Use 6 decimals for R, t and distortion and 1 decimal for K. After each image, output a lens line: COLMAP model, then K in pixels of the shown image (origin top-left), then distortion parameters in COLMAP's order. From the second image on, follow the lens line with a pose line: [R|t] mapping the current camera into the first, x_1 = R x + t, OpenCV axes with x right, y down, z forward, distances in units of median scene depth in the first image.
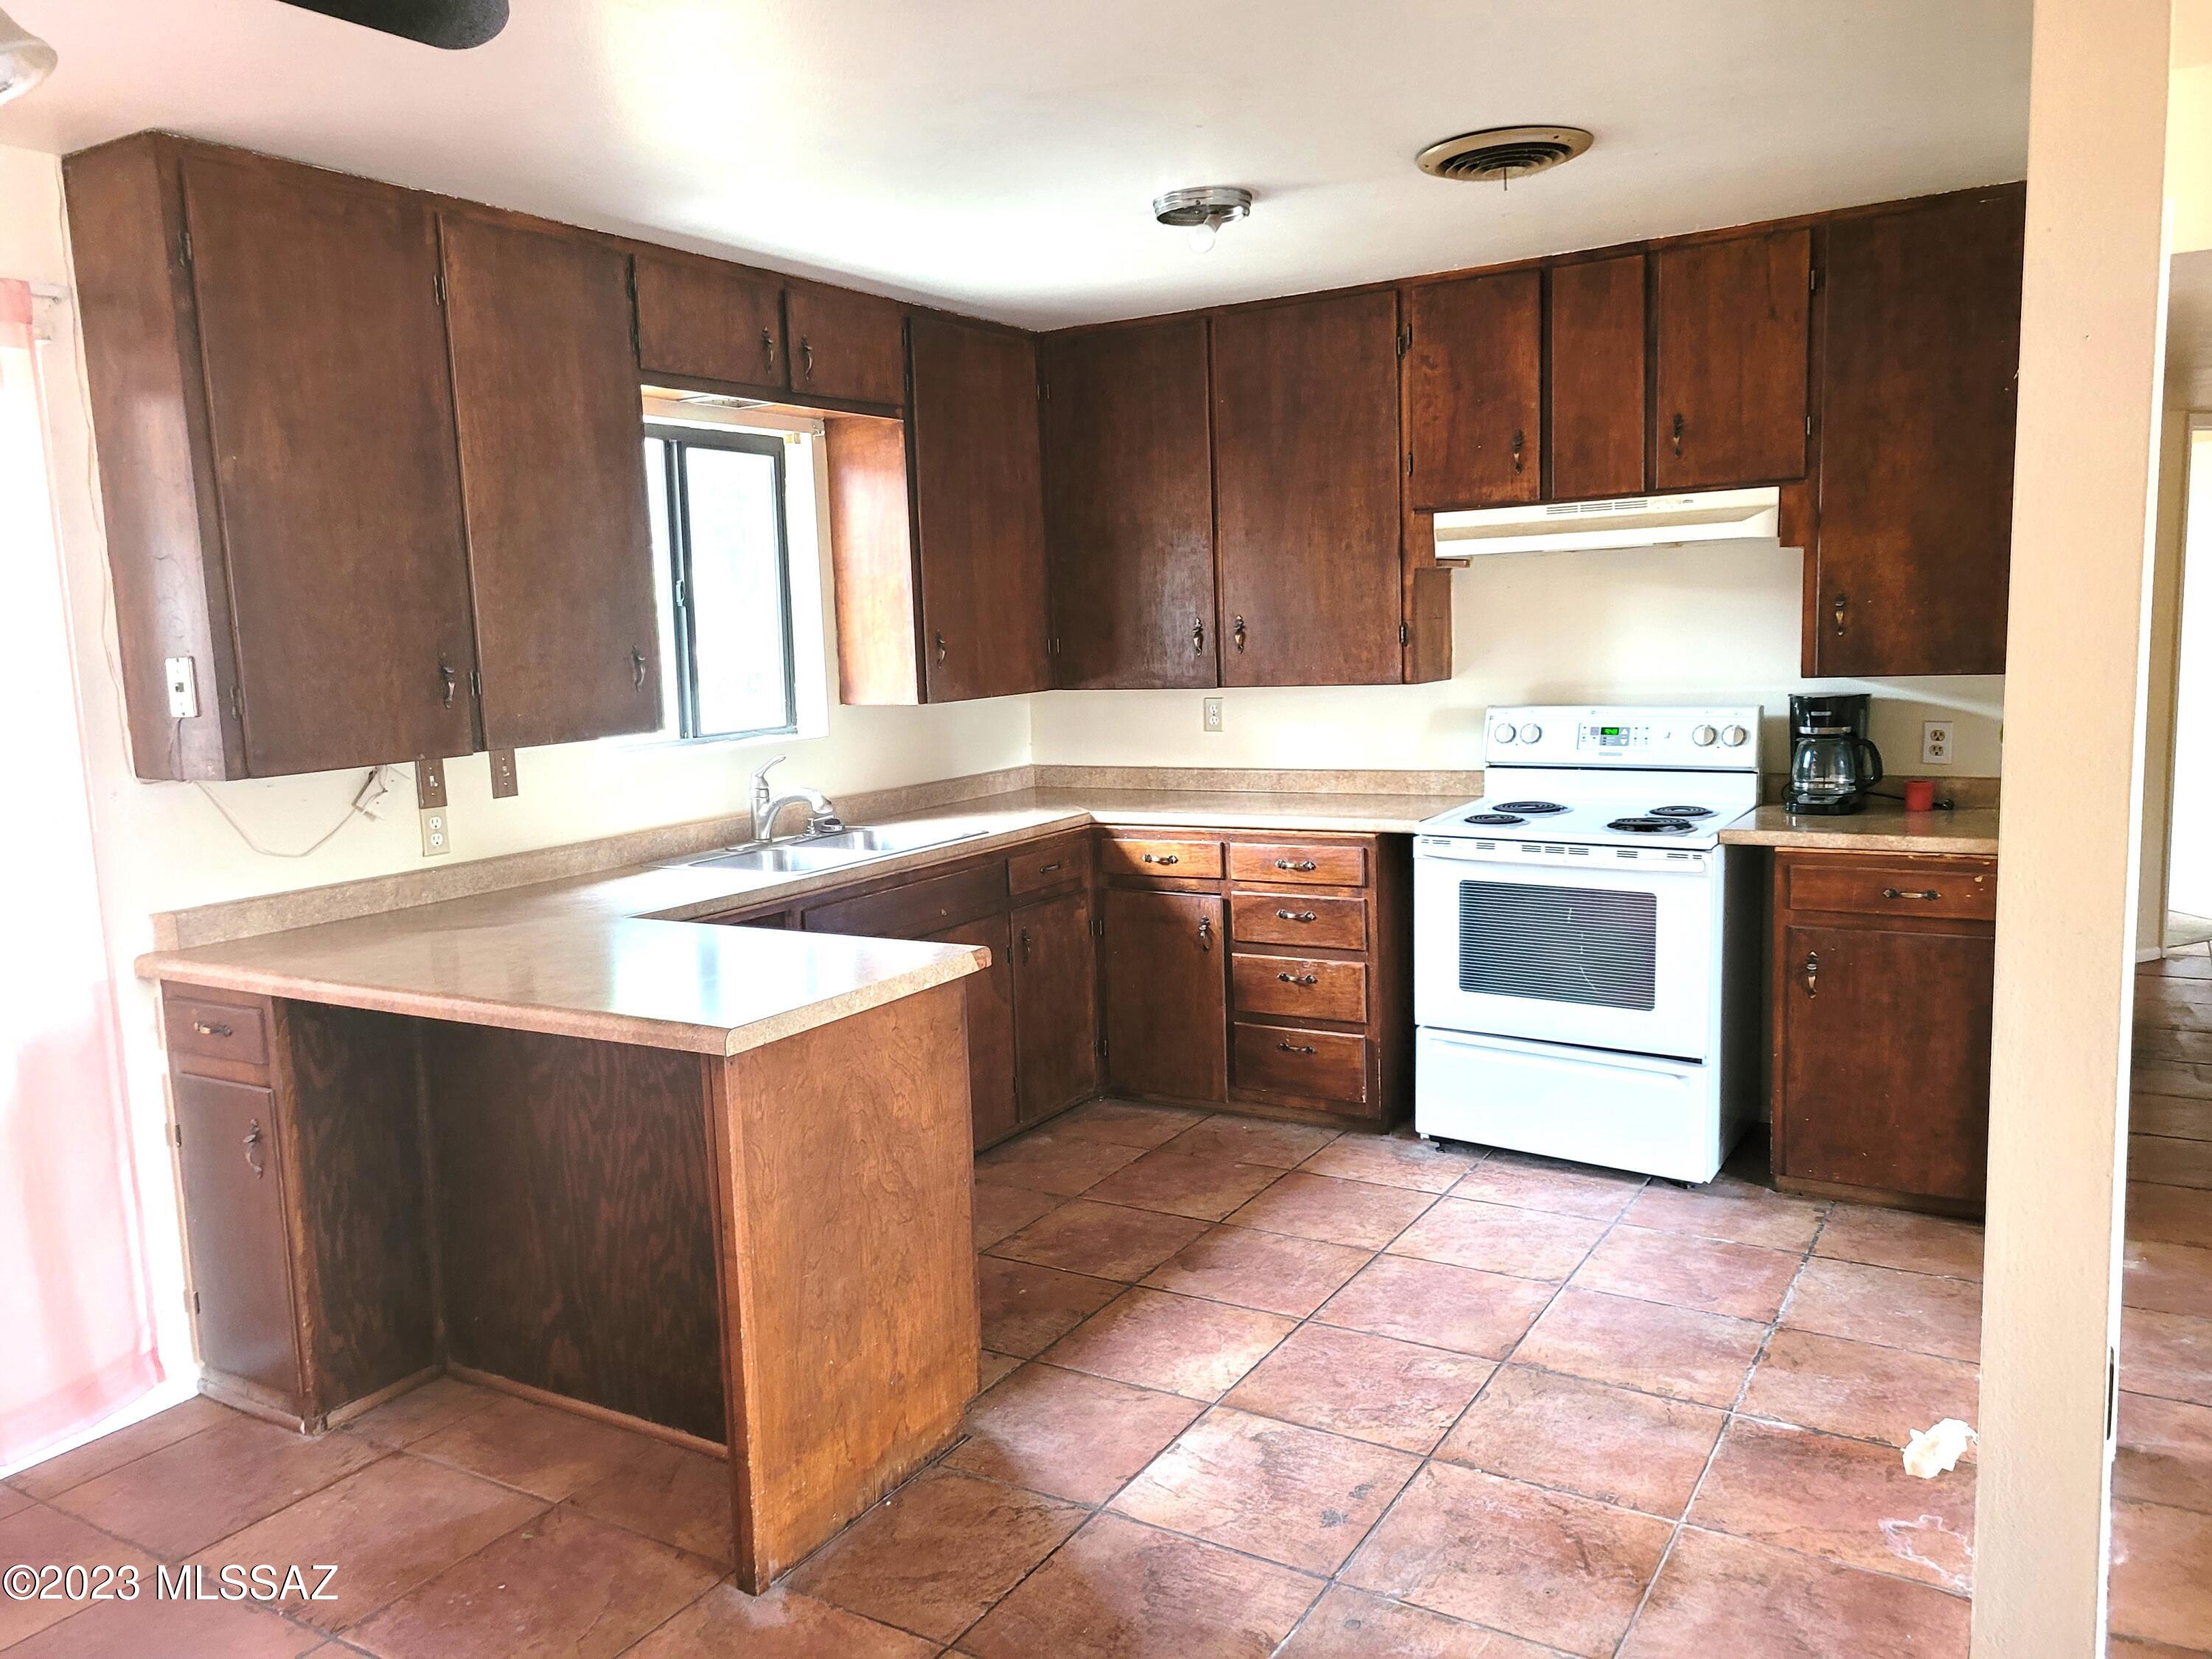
lens RADIAL K [[1667.0, 0, 1099.6], [0, 1667.0, 832.2], [0, 0, 1]] dist [0.034926, -0.013035]
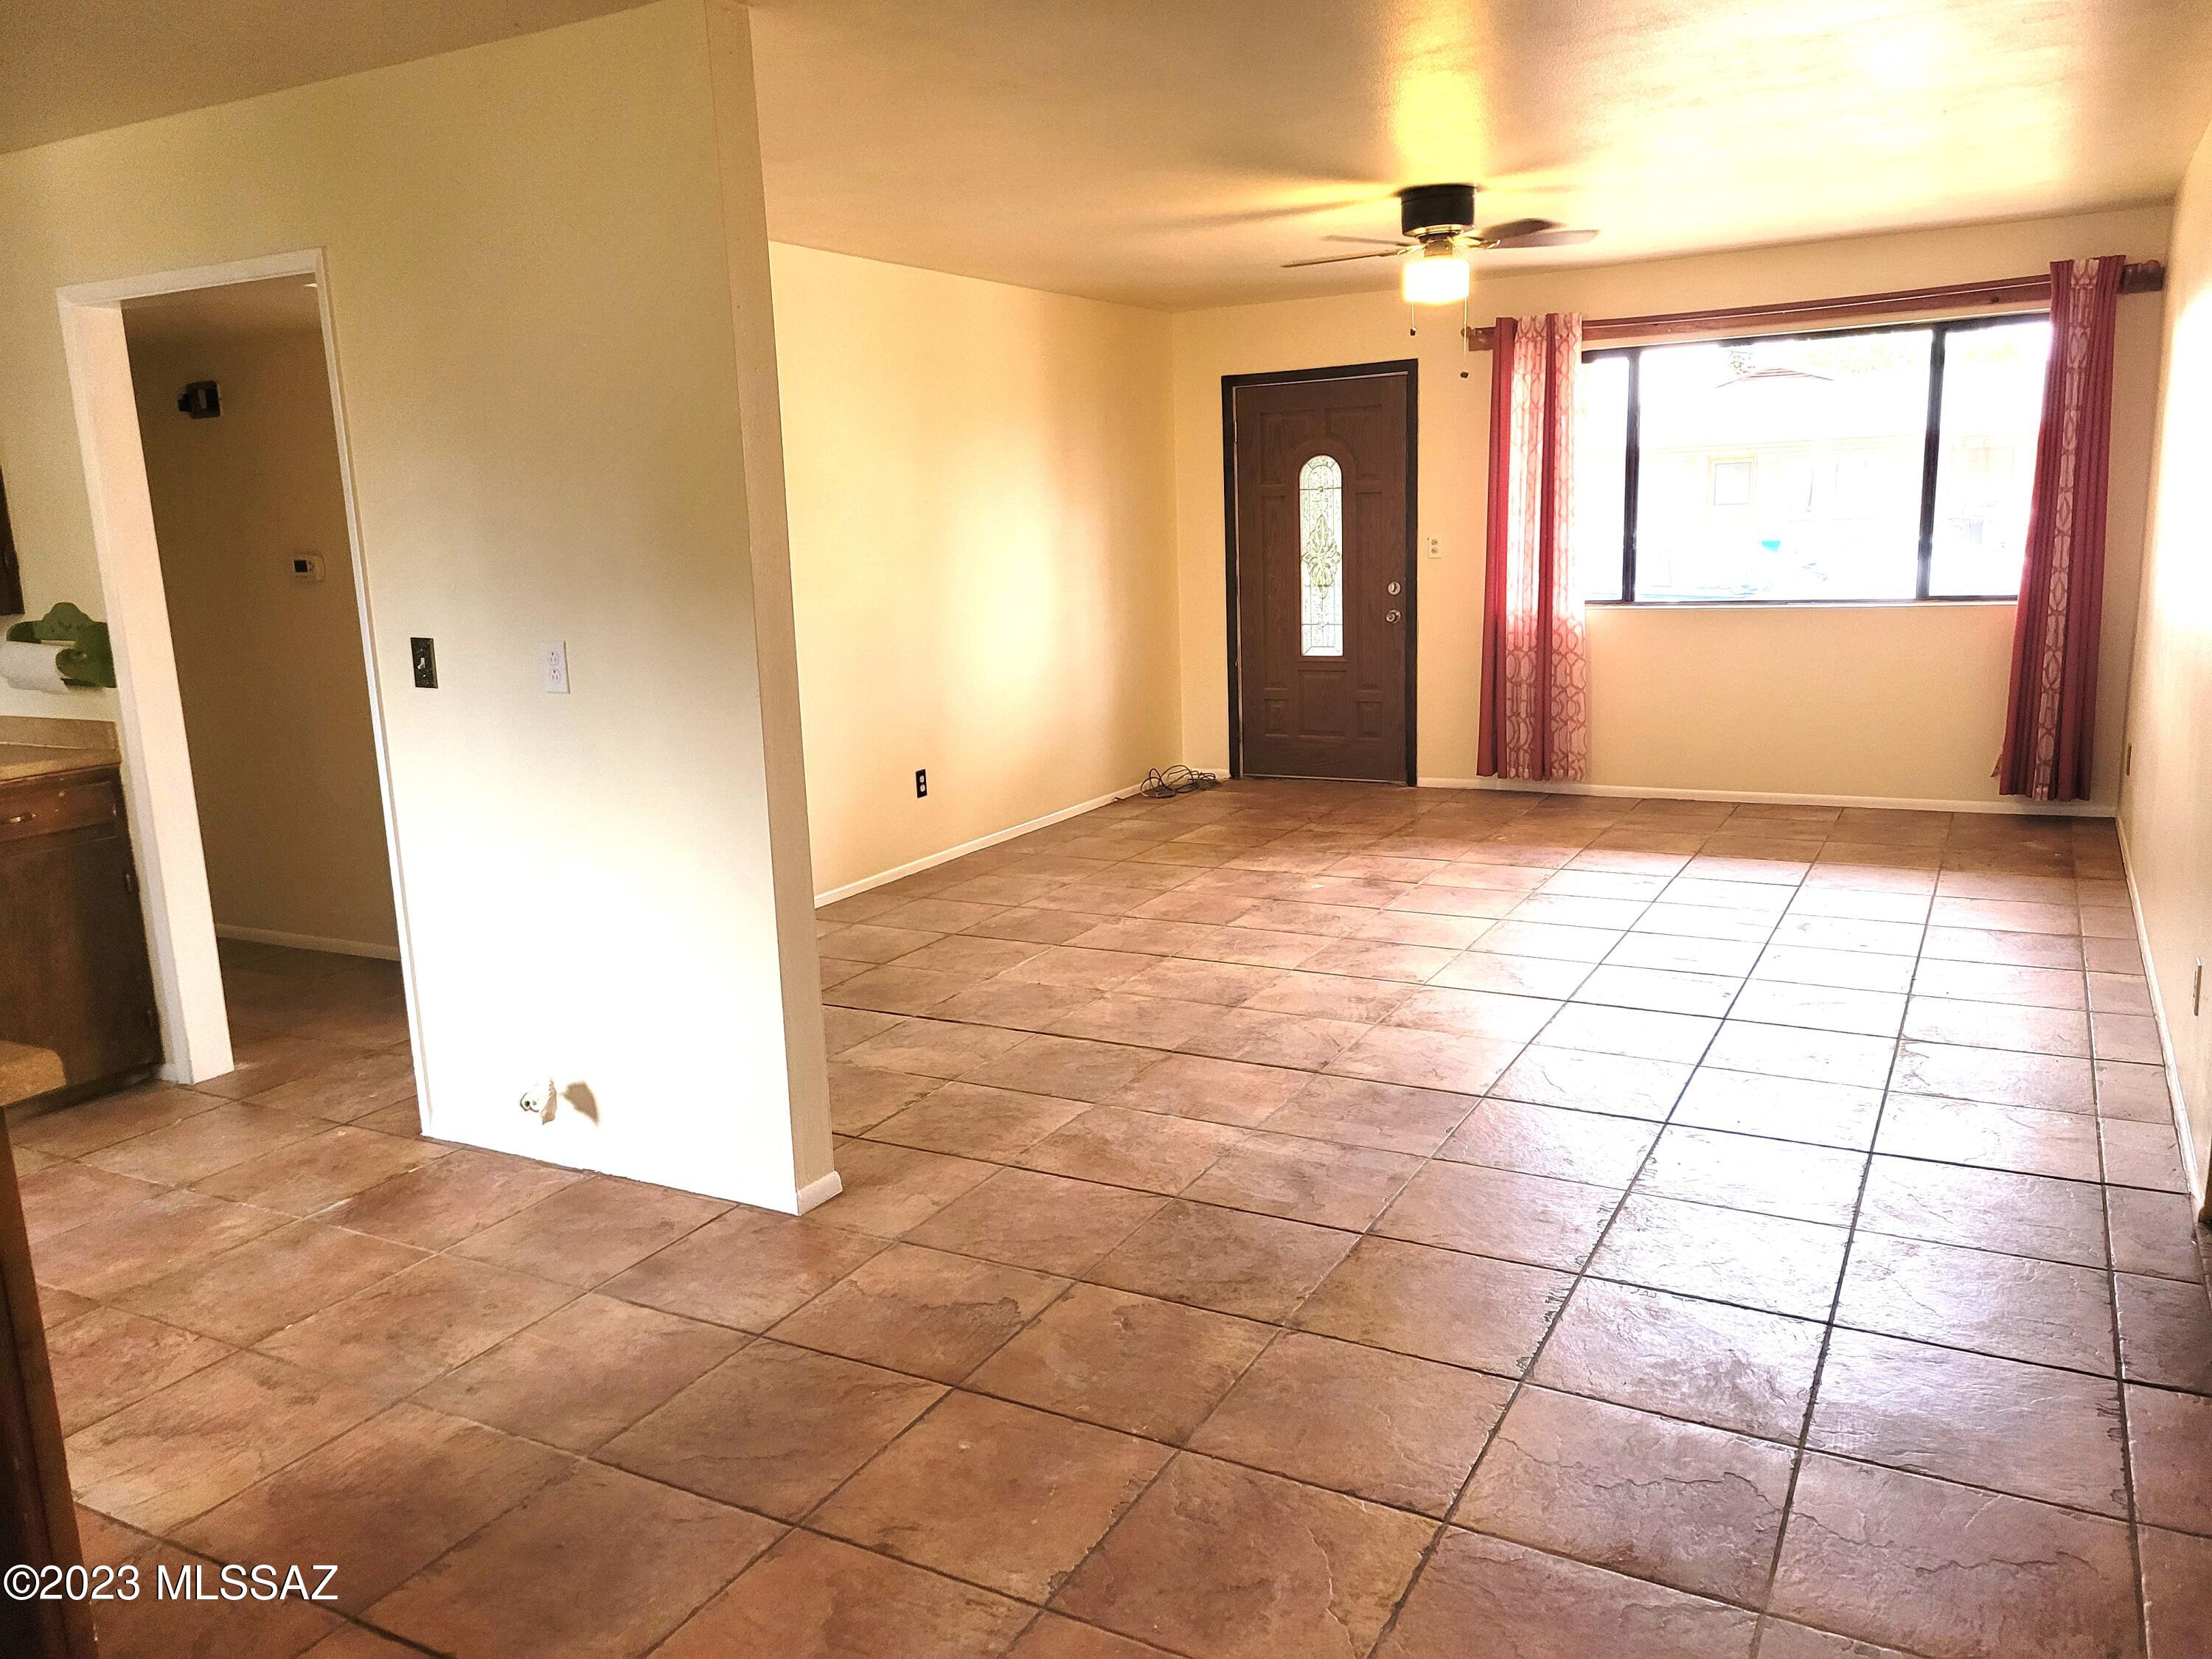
lens RADIAL K [[1667.0, 0, 1106.9], [0, 1667.0, 829.2], [0, 0, 1]] dist [0.034926, -0.013035]
pose [[-0.068622, -0.150935, 0.986159, -0.633581], [0.167752, 0.972669, 0.160544, -0.012405], [-0.983438, 0.176447, -0.041426, 0.359183]]
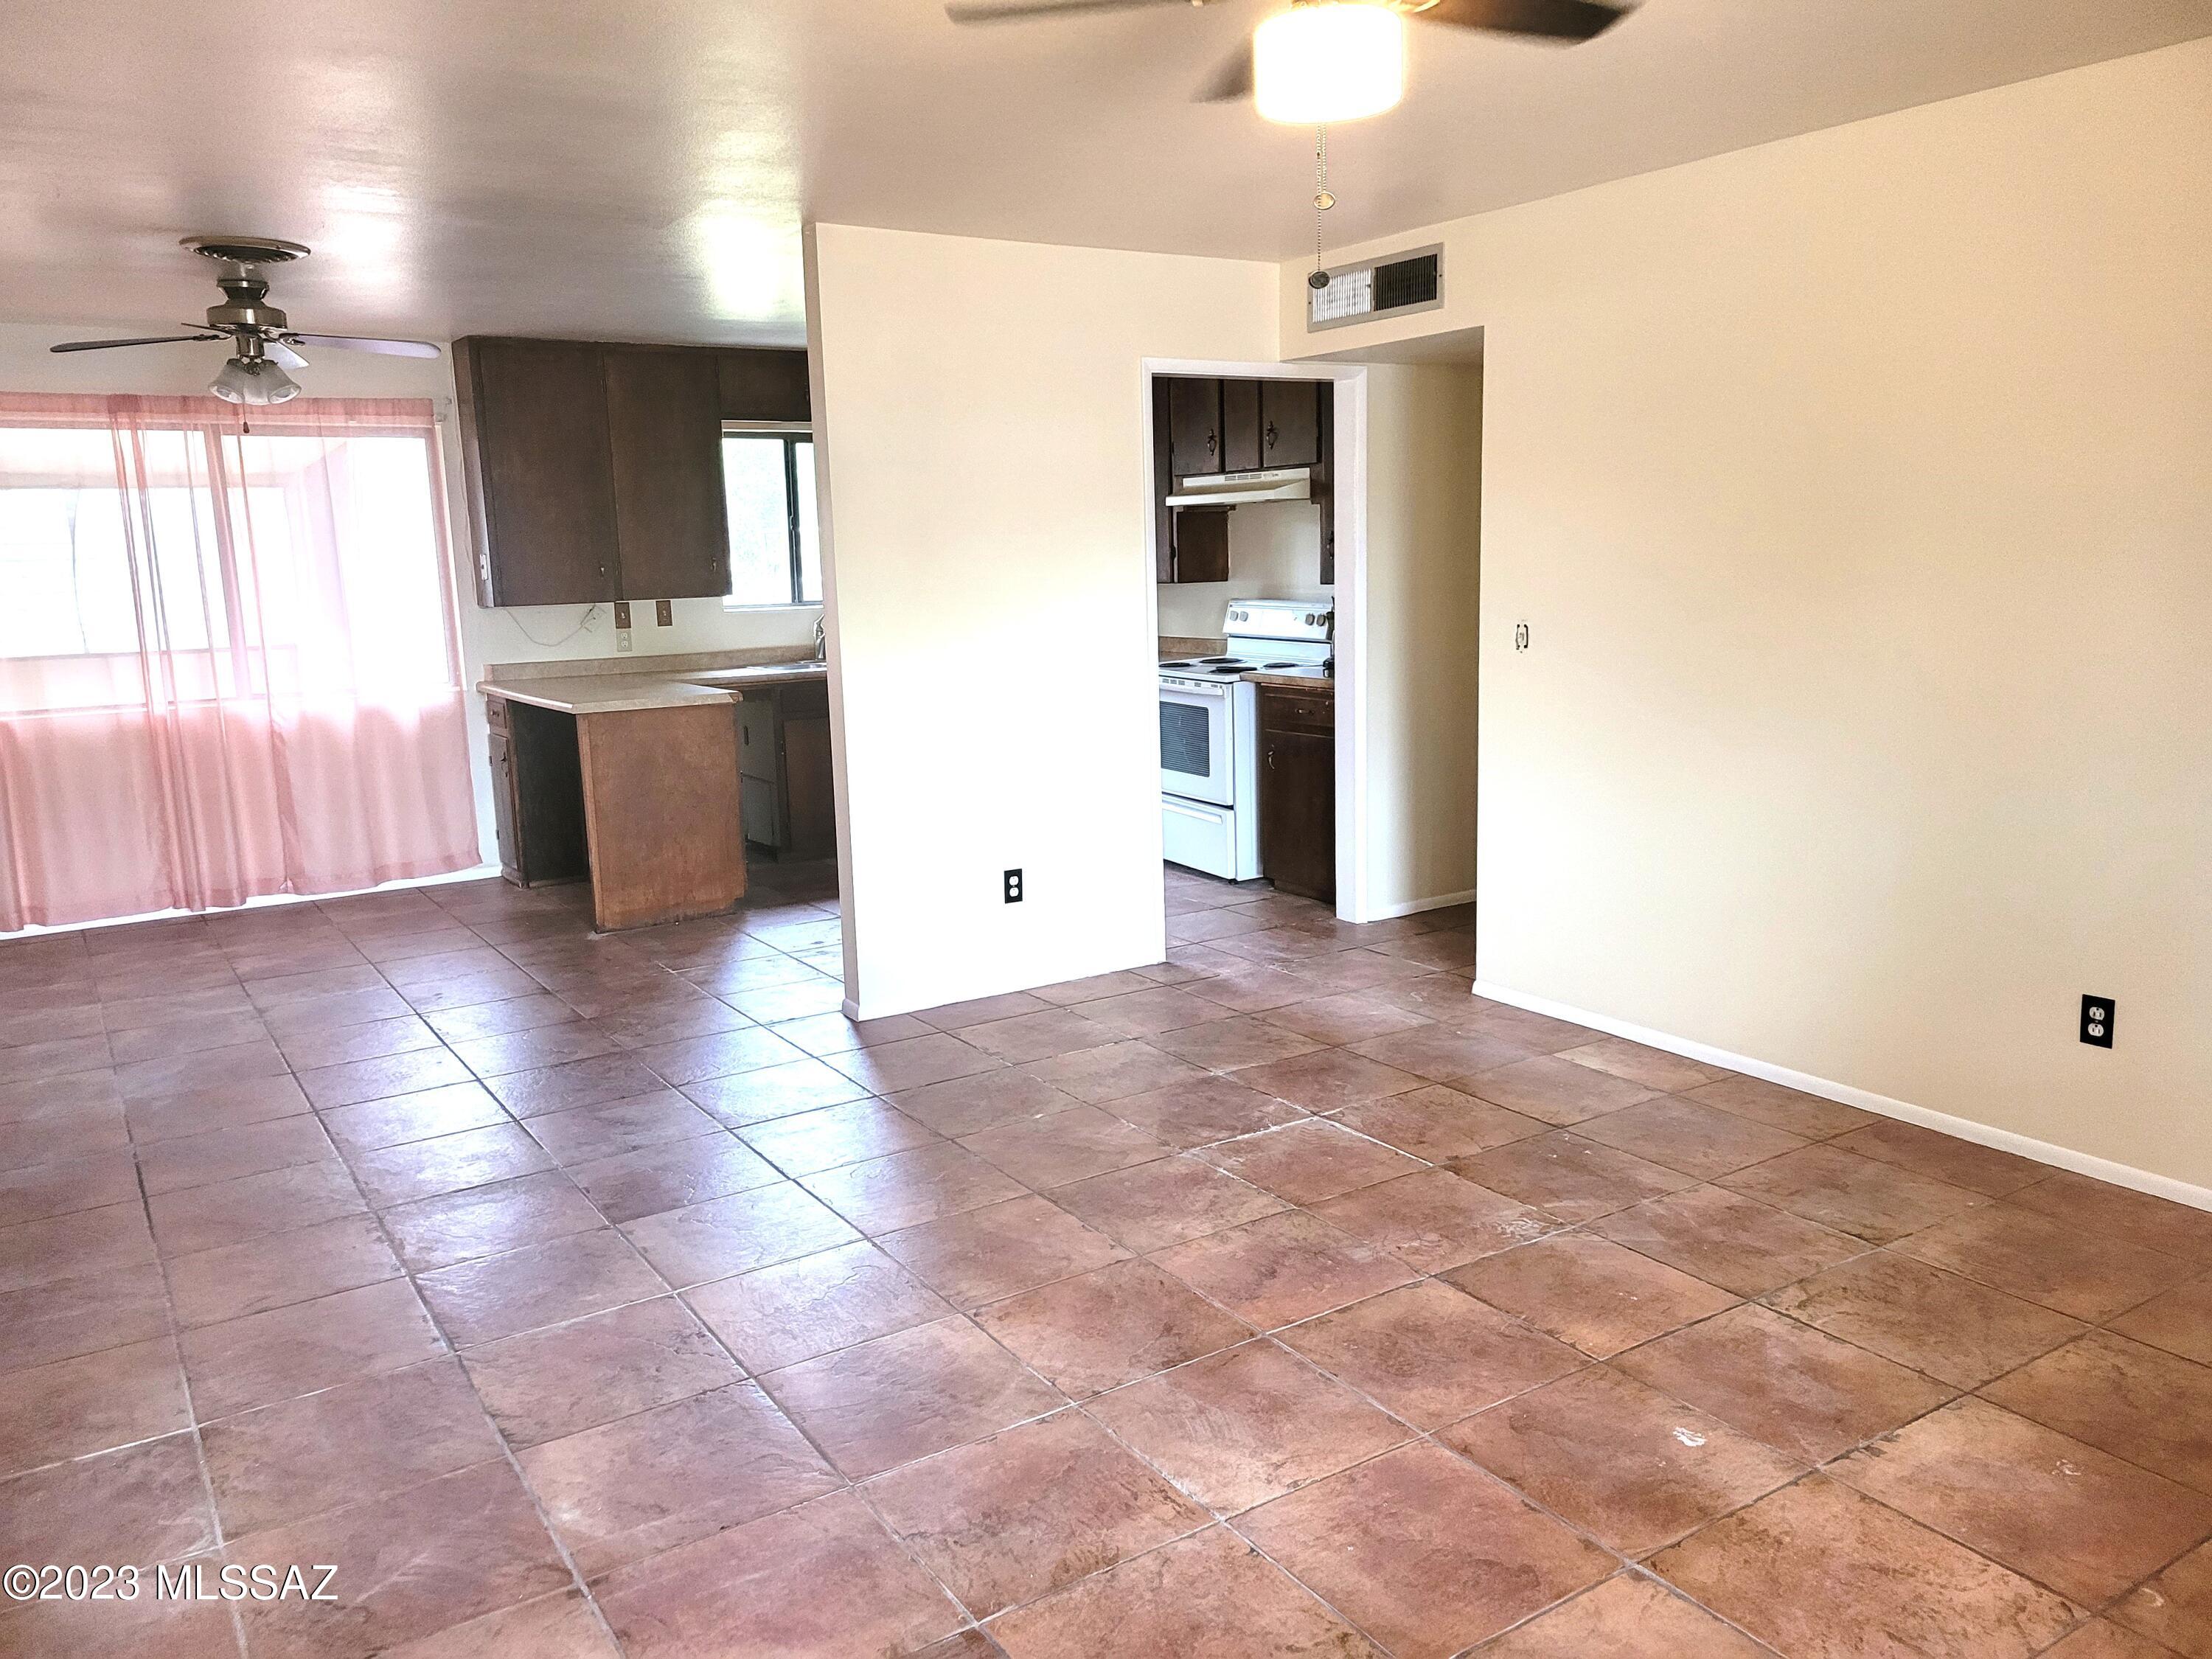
lens RADIAL K [[1667.0, 0, 1116.3], [0, 1667.0, 820.1], [0, 0, 1]] dist [0.034926, -0.013035]
pose [[0.909556, 0.083574, -0.407091, 1.088644], [-0.061374, 0.995842, 0.067317, 0.048016], [0.411024, -0.036244, 0.910904, -0.692615]]
